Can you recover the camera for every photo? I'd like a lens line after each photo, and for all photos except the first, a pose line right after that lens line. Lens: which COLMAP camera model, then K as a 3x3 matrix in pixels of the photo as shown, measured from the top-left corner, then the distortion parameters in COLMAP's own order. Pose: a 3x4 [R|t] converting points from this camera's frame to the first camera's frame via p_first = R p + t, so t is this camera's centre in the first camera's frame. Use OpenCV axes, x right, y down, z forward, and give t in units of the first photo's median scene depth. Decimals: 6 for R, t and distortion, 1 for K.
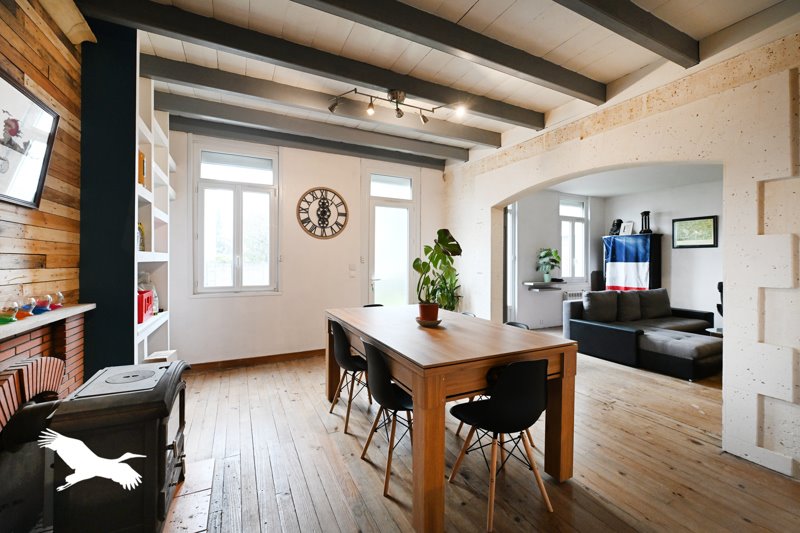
lens RADIAL K [[323.6, 0, 400.0], [0, 323.6, 266.5], [0, 0, 1]] dist [-0.002269, -0.000297]
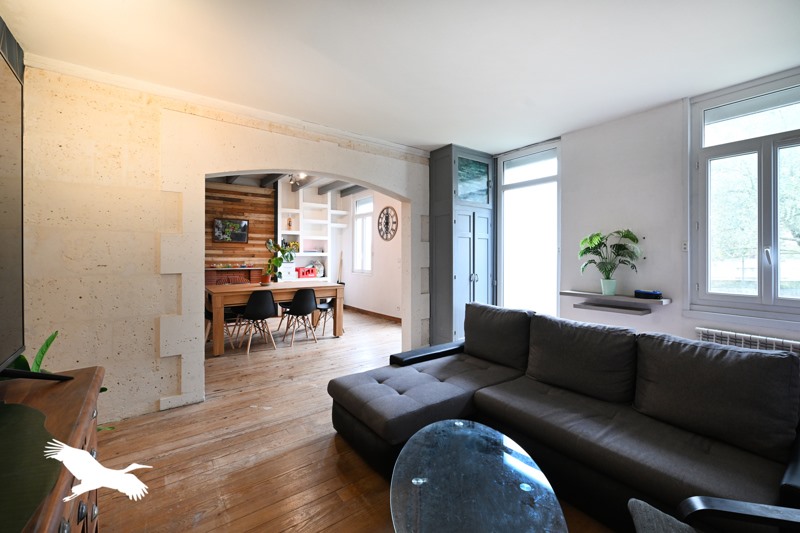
lens RADIAL K [[334.8, 0, 398.8], [0, 334.8, 254.3], [0, 0, 1]] dist [-0.000130, -0.000030]
pose [[0.167146, 0.001437, -0.985931, 1.294798], [-0.003805, 0.999992, 0.000813, -0.025287], [0.985925, 0.003616, 0.167150, 0.796382]]
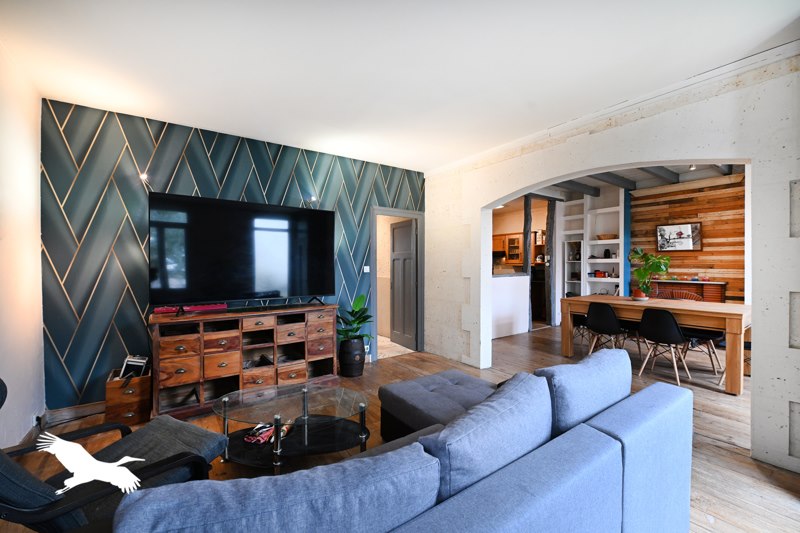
lens RADIAL K [[323.6, 0, 400.0], [0, 323.6, 266.5], [0, 0, 1]] dist [-0.002269, -0.000297]
pose [[-0.989220, 0.003865, -0.146385, 0.911334], [0.002260, 0.999936, 0.011126, -0.030750], [0.146419, 0.010675, -0.989165, 1.420227]]
